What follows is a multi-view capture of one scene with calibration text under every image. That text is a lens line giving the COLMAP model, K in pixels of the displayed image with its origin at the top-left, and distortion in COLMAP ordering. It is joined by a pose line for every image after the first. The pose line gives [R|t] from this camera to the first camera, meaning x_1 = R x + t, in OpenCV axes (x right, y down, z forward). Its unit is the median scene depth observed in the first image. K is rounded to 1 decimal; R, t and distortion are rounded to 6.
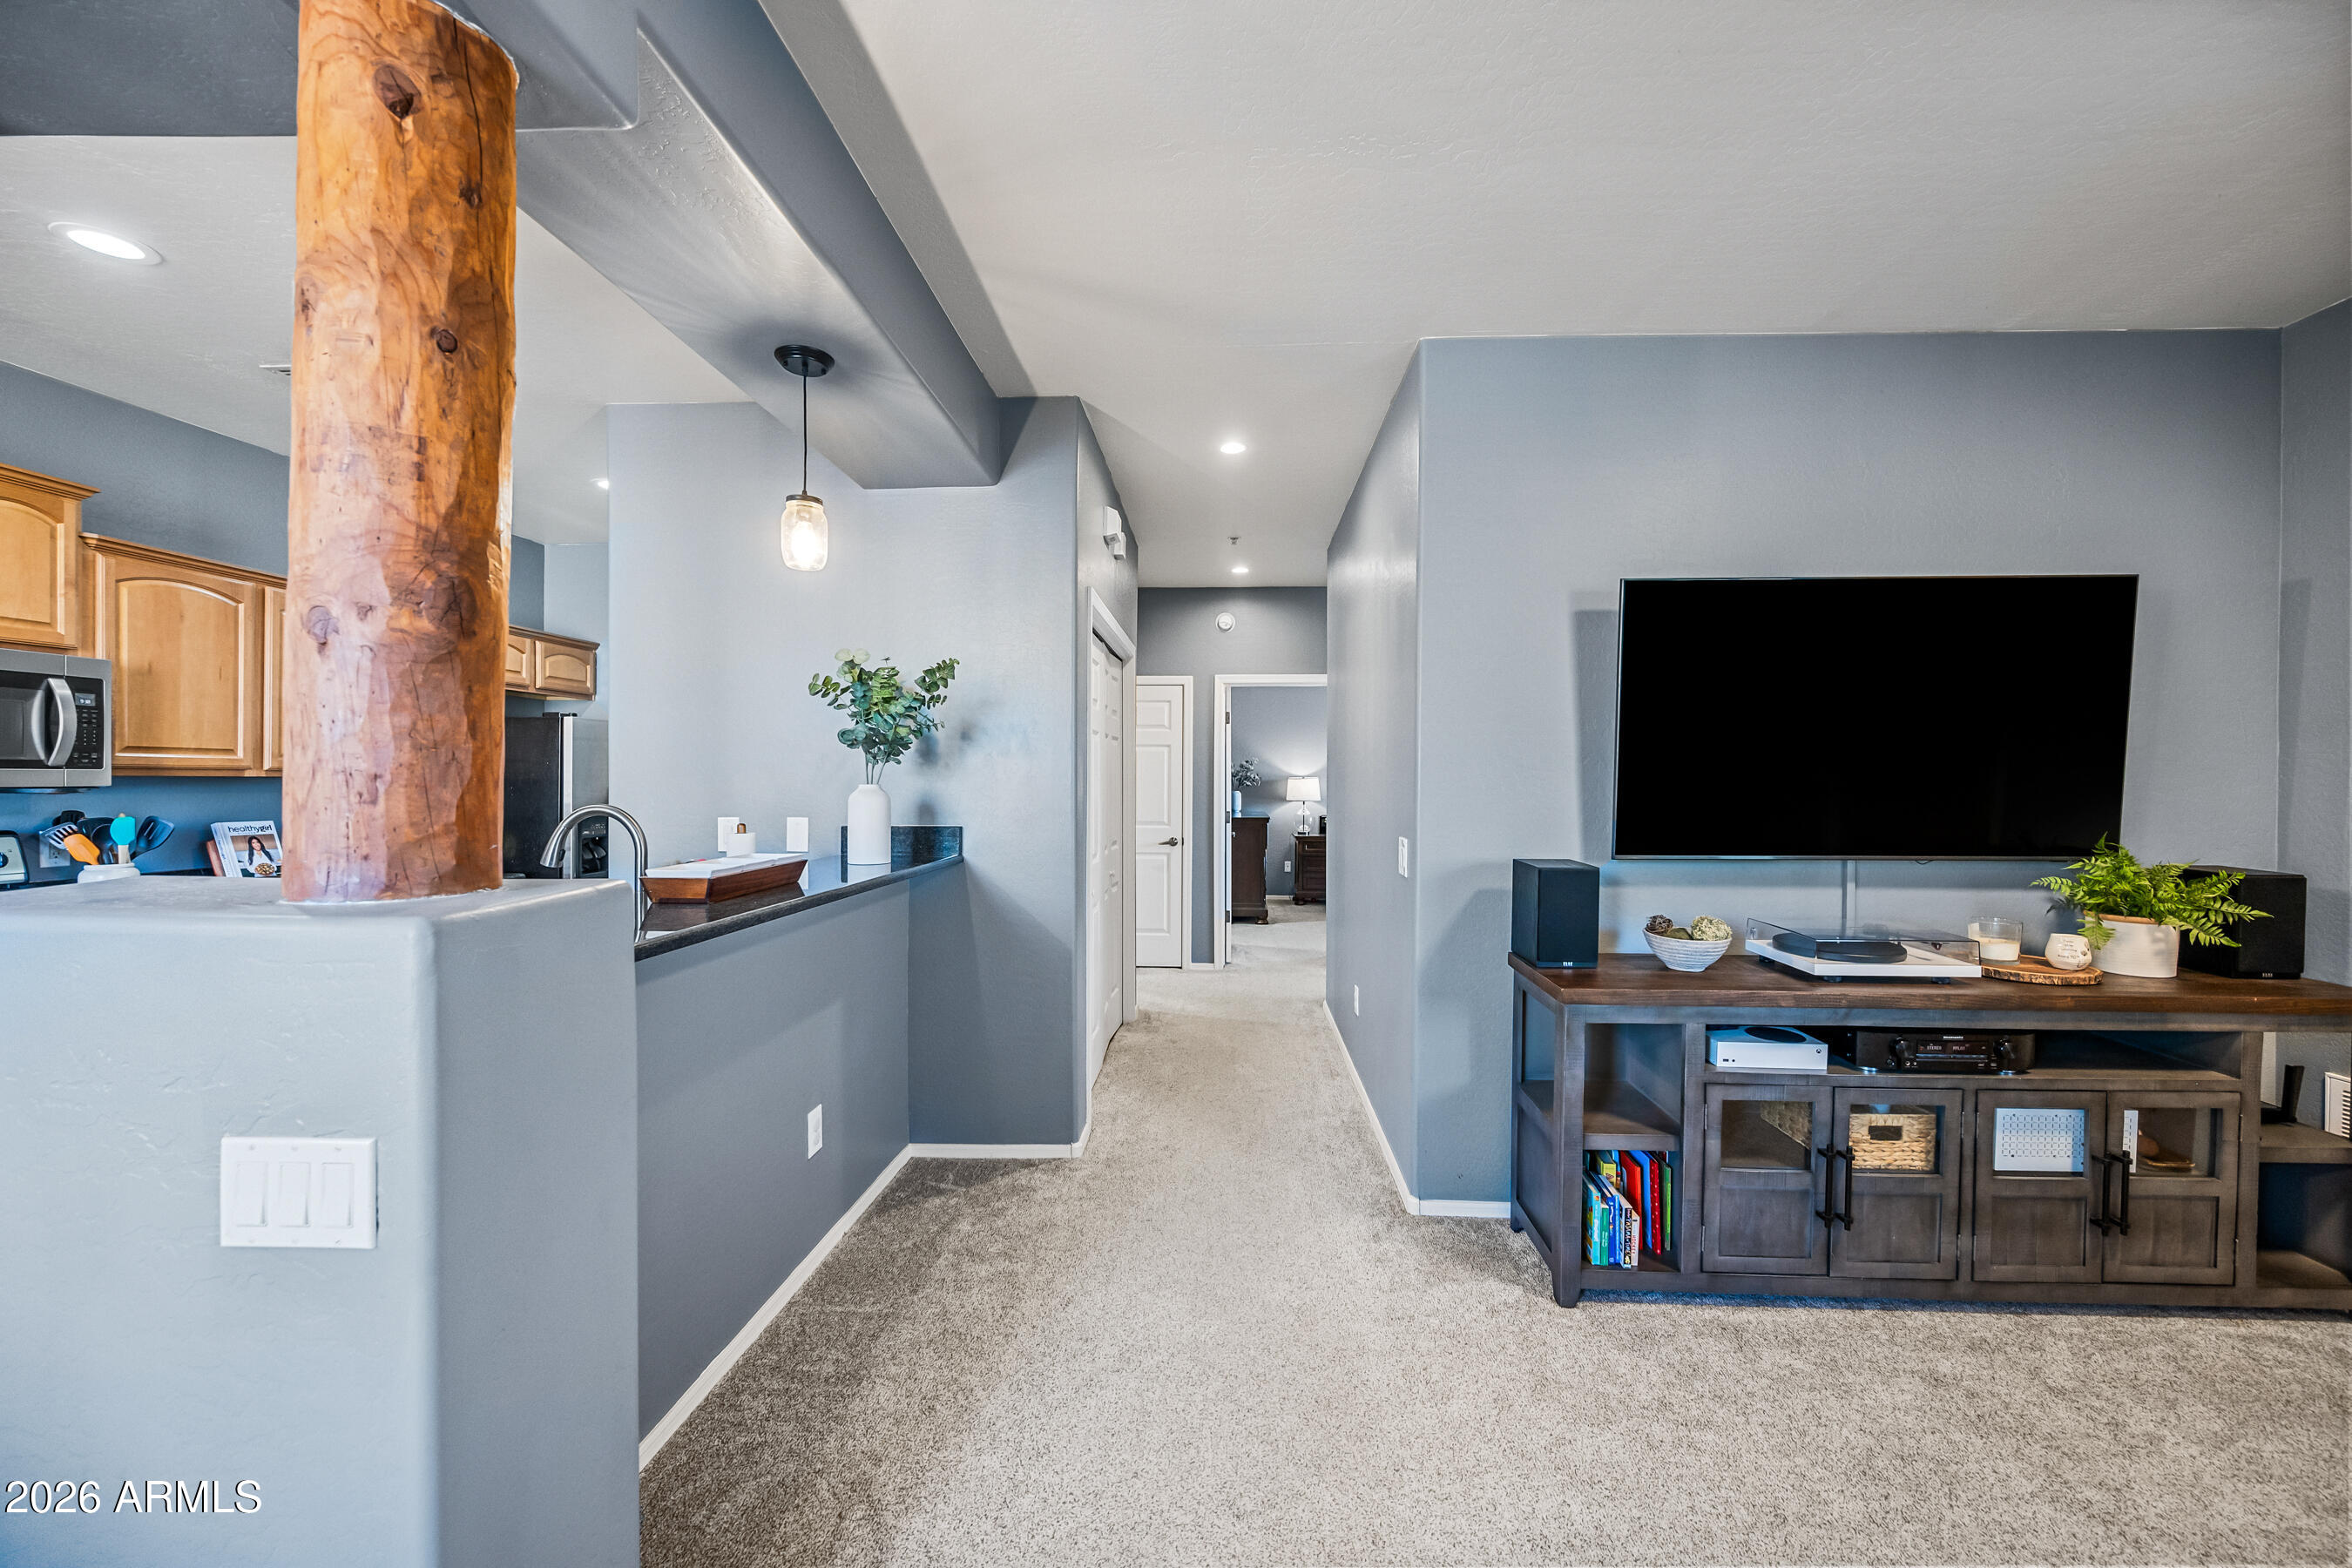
lens RADIAL K [[924.9, 0, 1181.9], [0, 924.9, 784.5], [0, 0, 1]] dist [-0.002945, 0.000718]
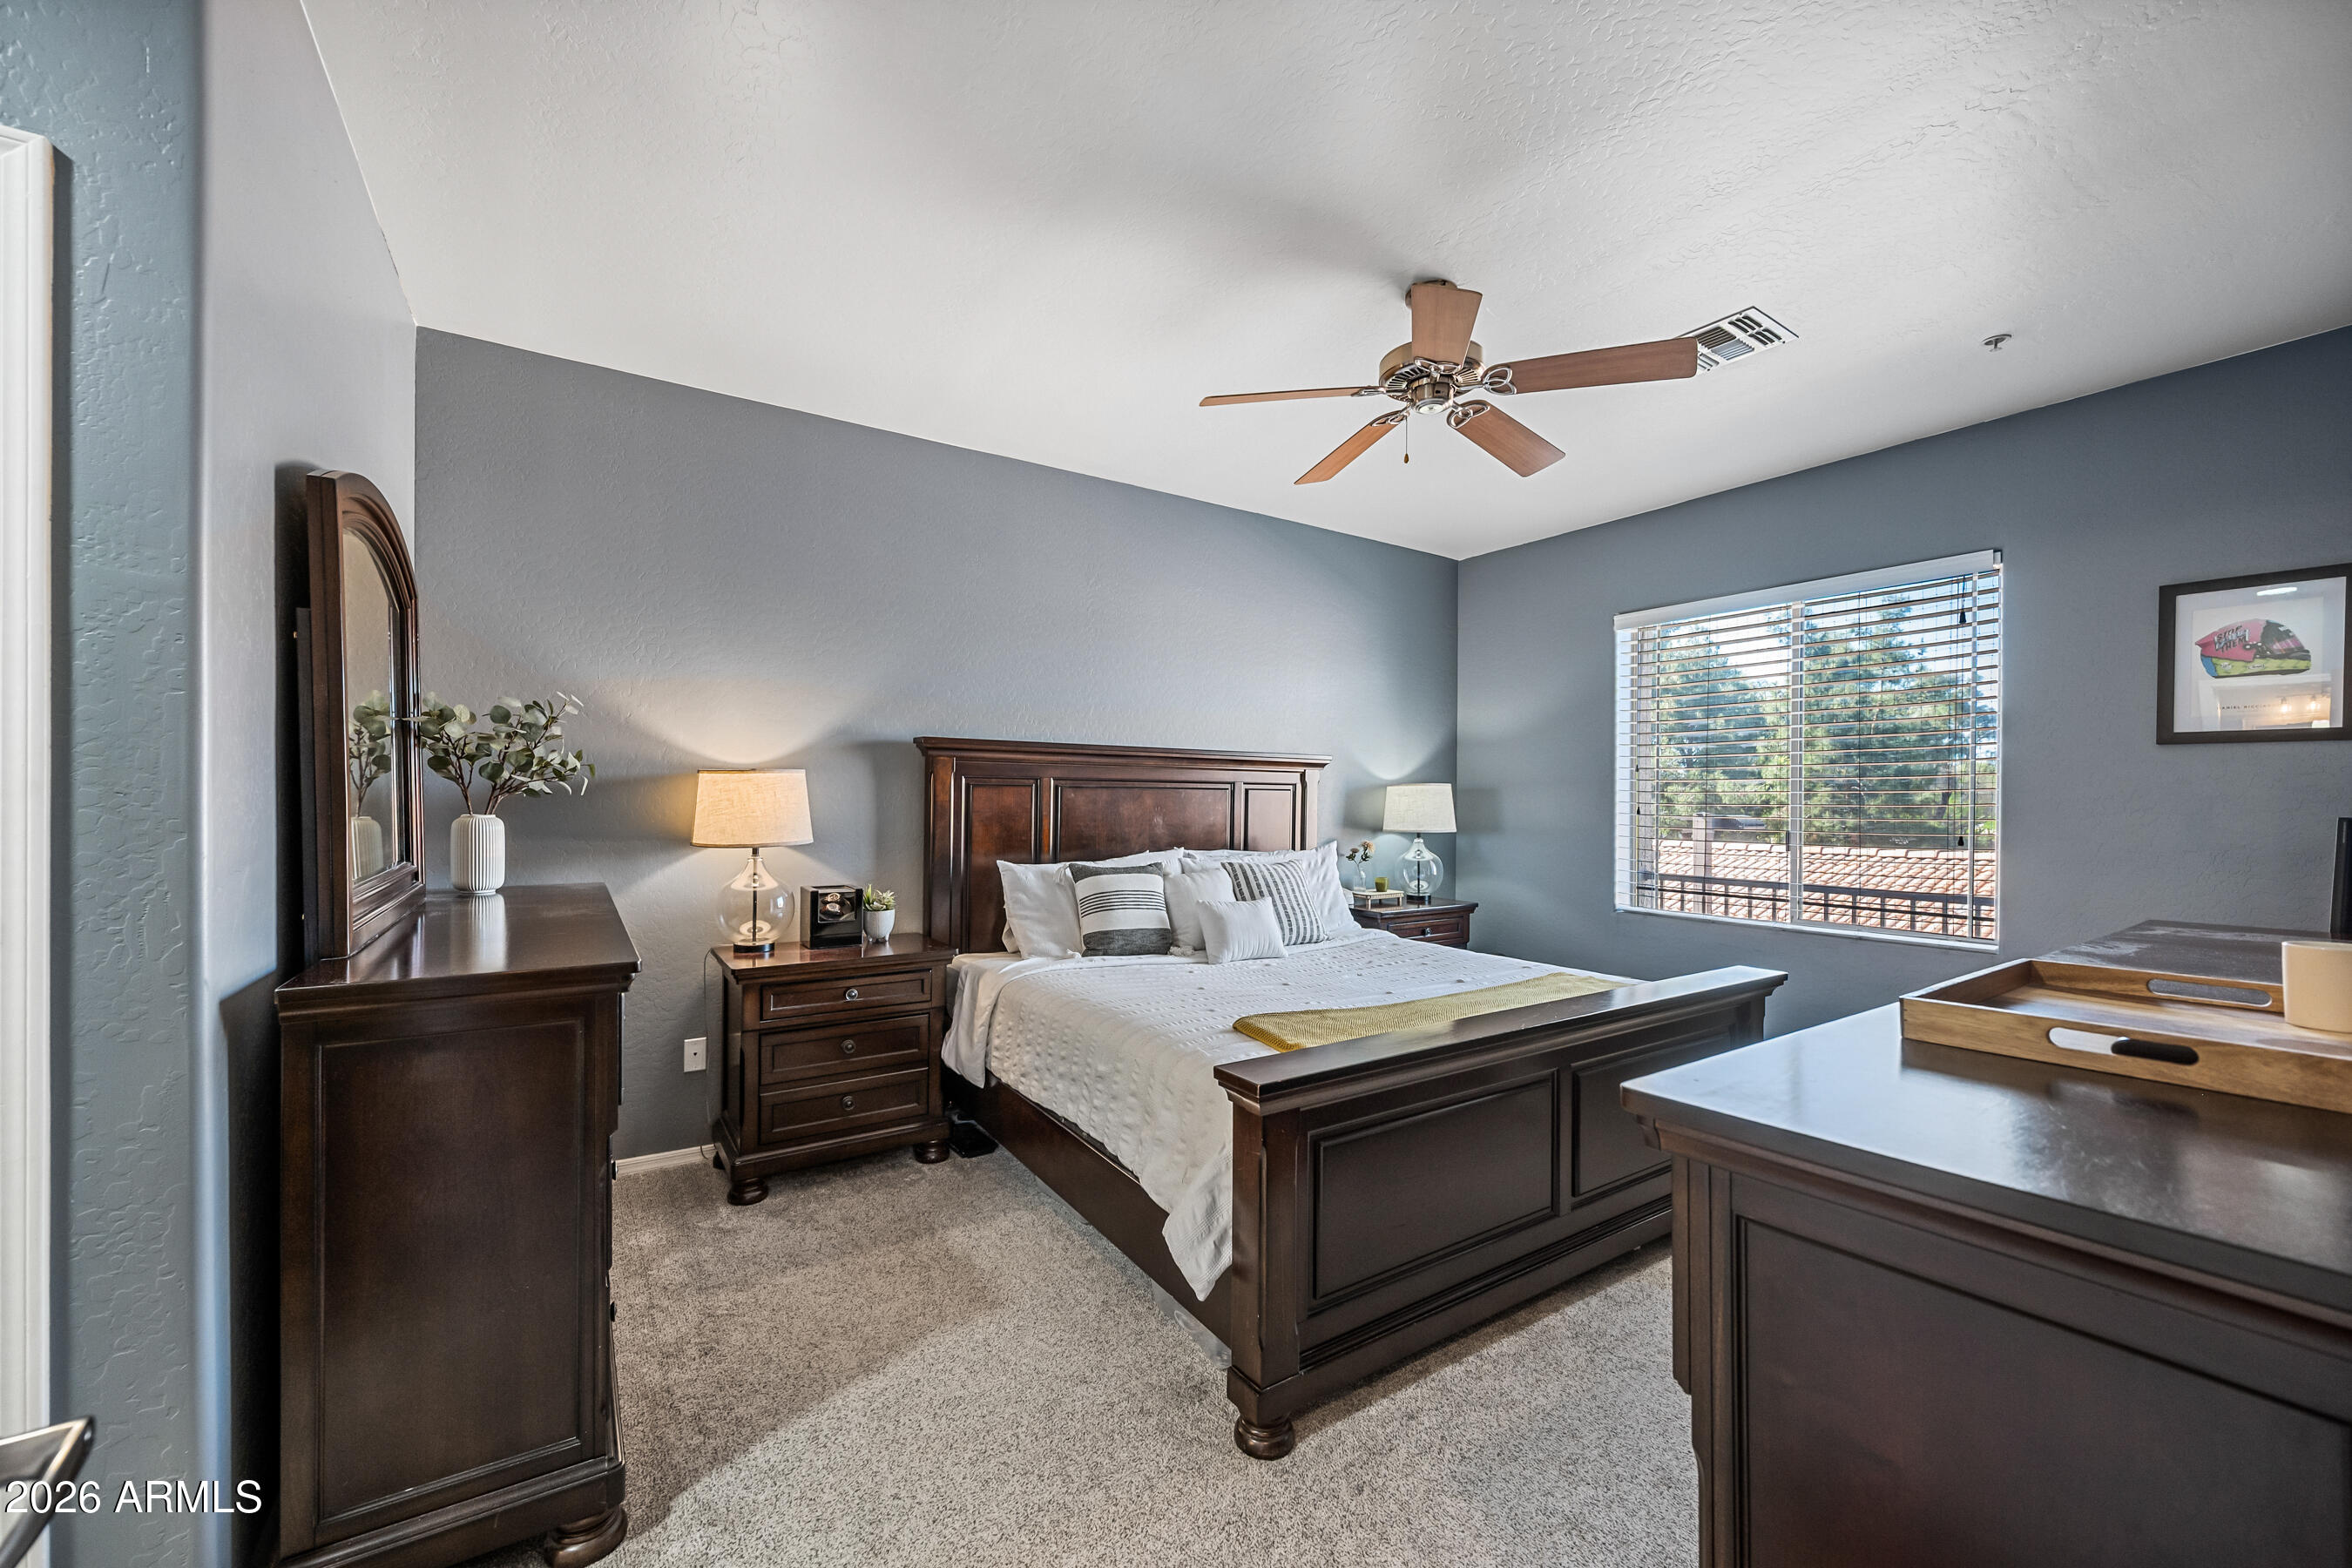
lens RADIAL K [[924.9, 0, 1183.1], [0, 924.9, 801.6], [0, 0, 1]] dist [-0.002945, 0.000718]
pose [[0.814595, 0.000143, 0.580030, 0.289135], [-0.003486, 0.999983, 0.004650, 0.005267], [-0.580020, -0.005810, 0.814582, 2.778281]]
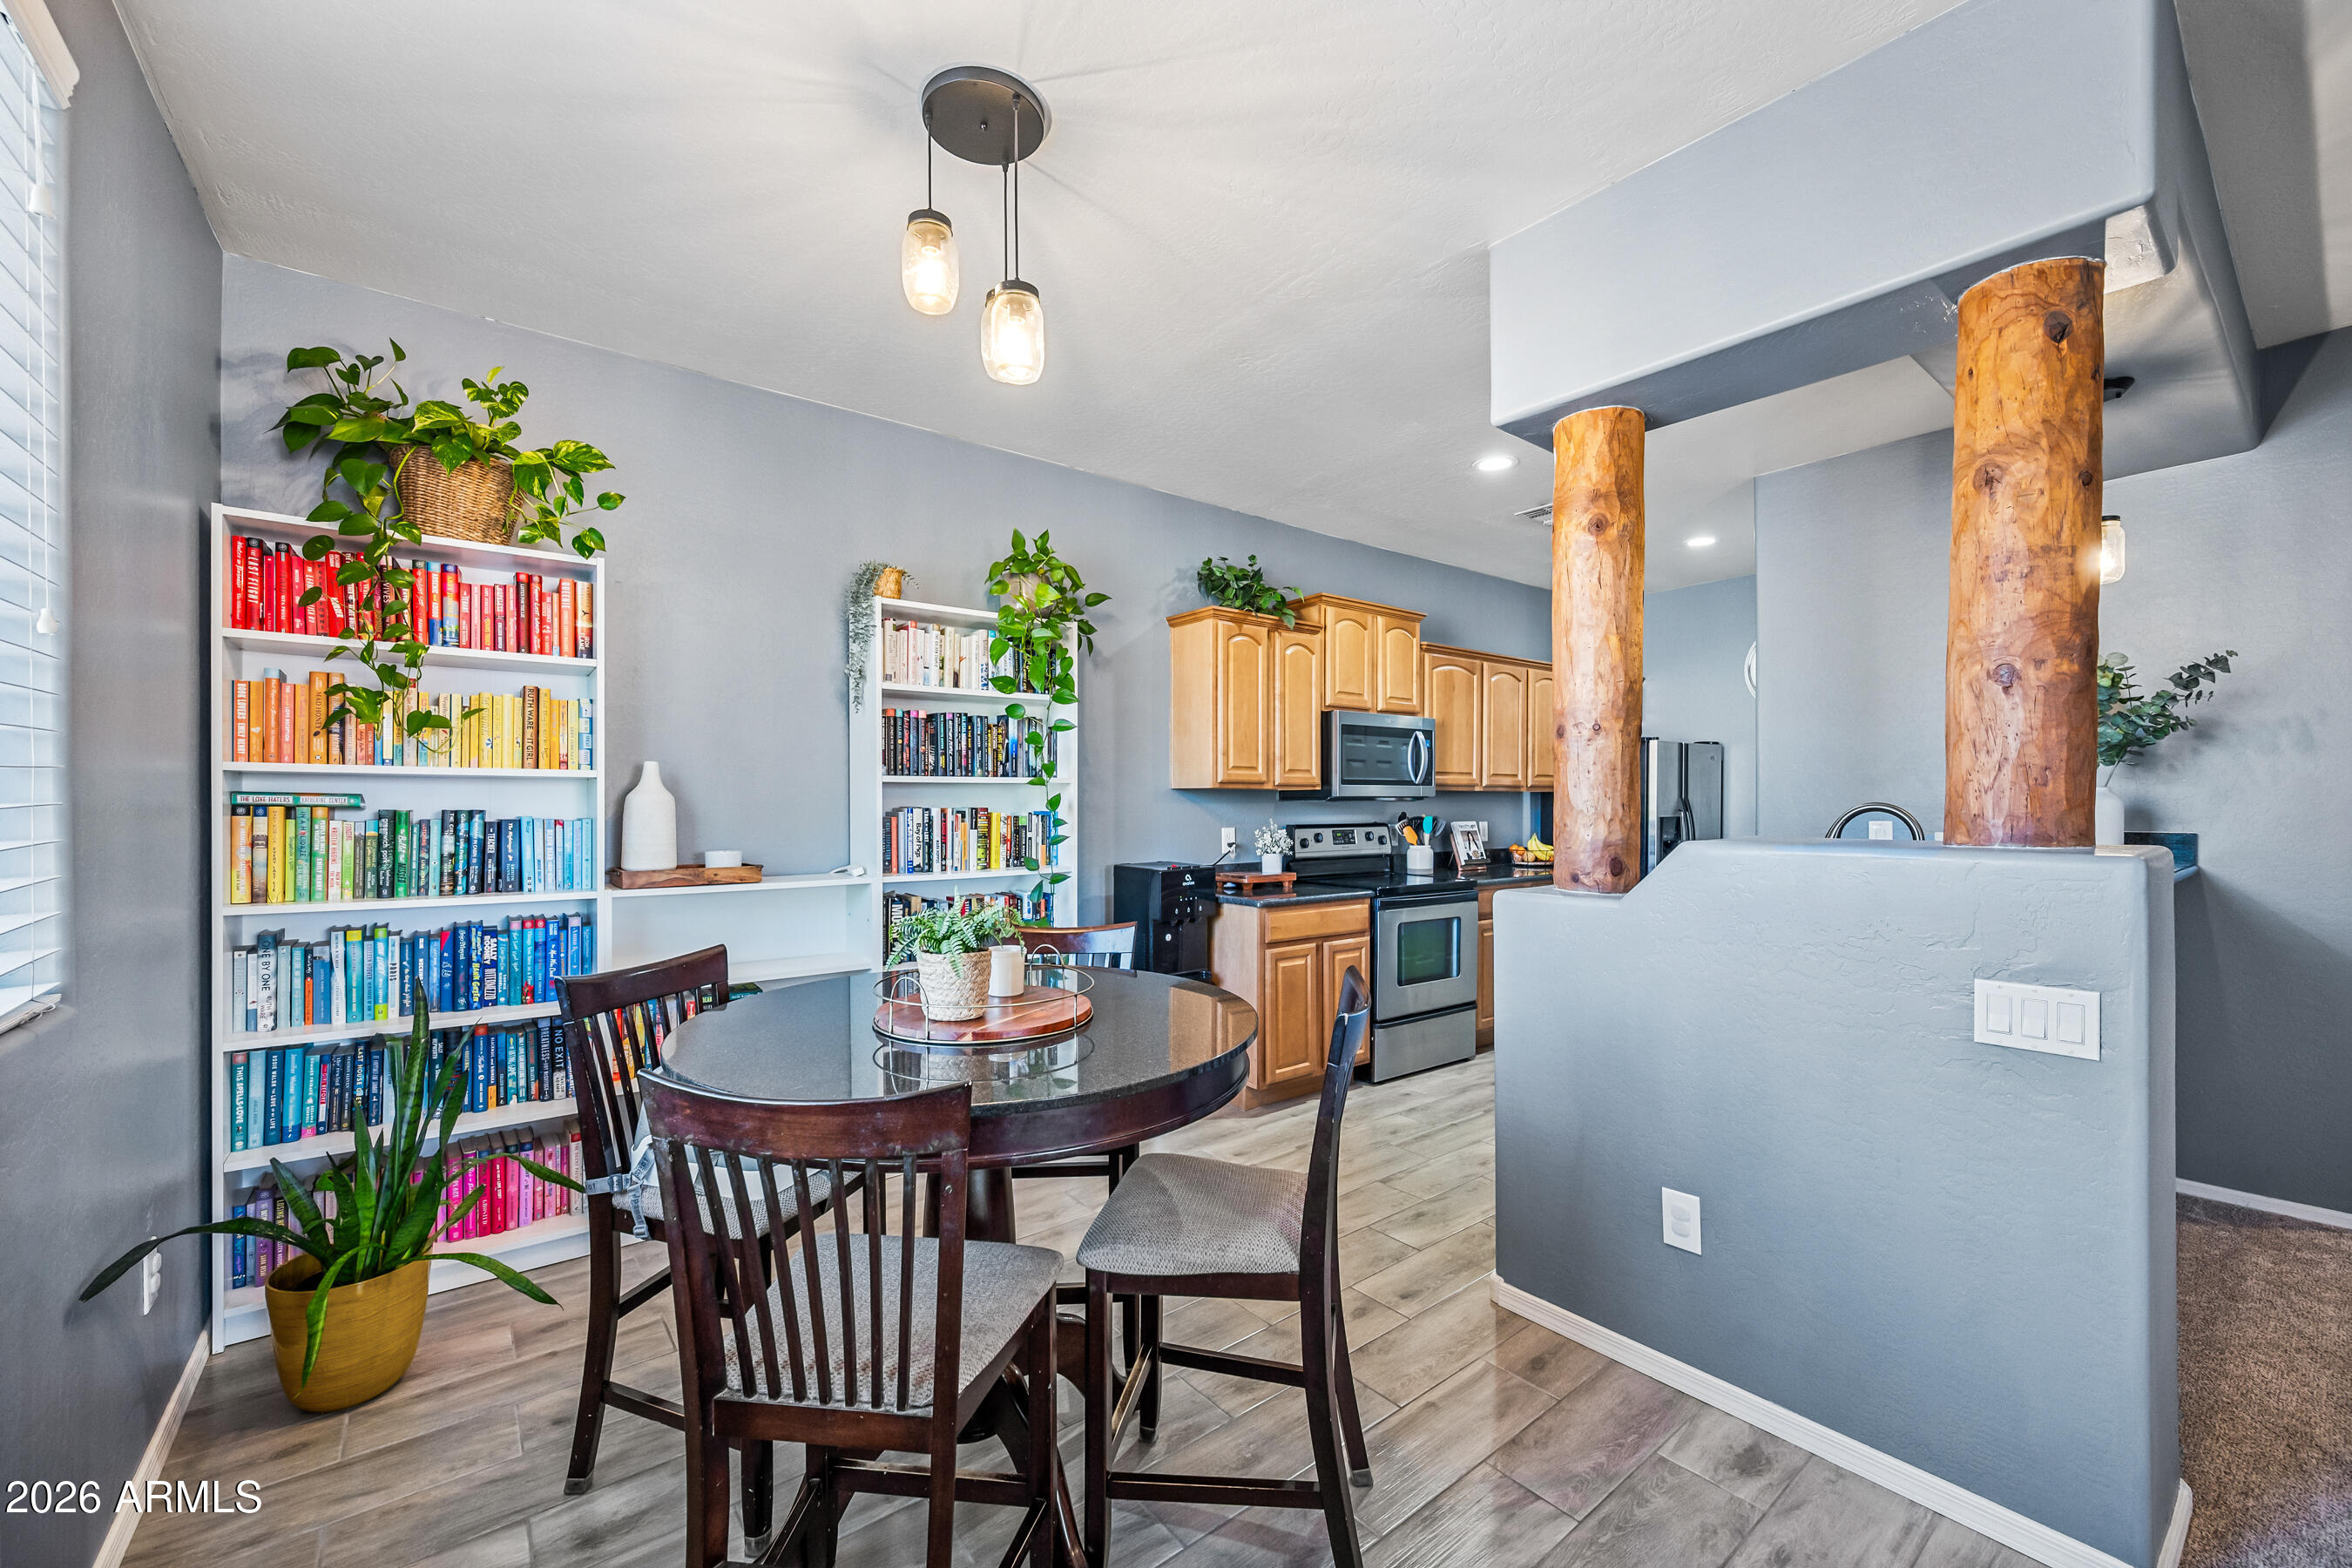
lens RADIAL K [[924.9, 0, 1182.5], [0, 924.9, 806.3], [0, 0, 1]] dist [-0.002945, 0.000718]
pose [[0.648362, -0.001867, -0.761330, -0.238279], [0.002499, 0.999997, -0.000324, 0.020173], [0.761328, -0.001693, 0.648365, -0.431204]]
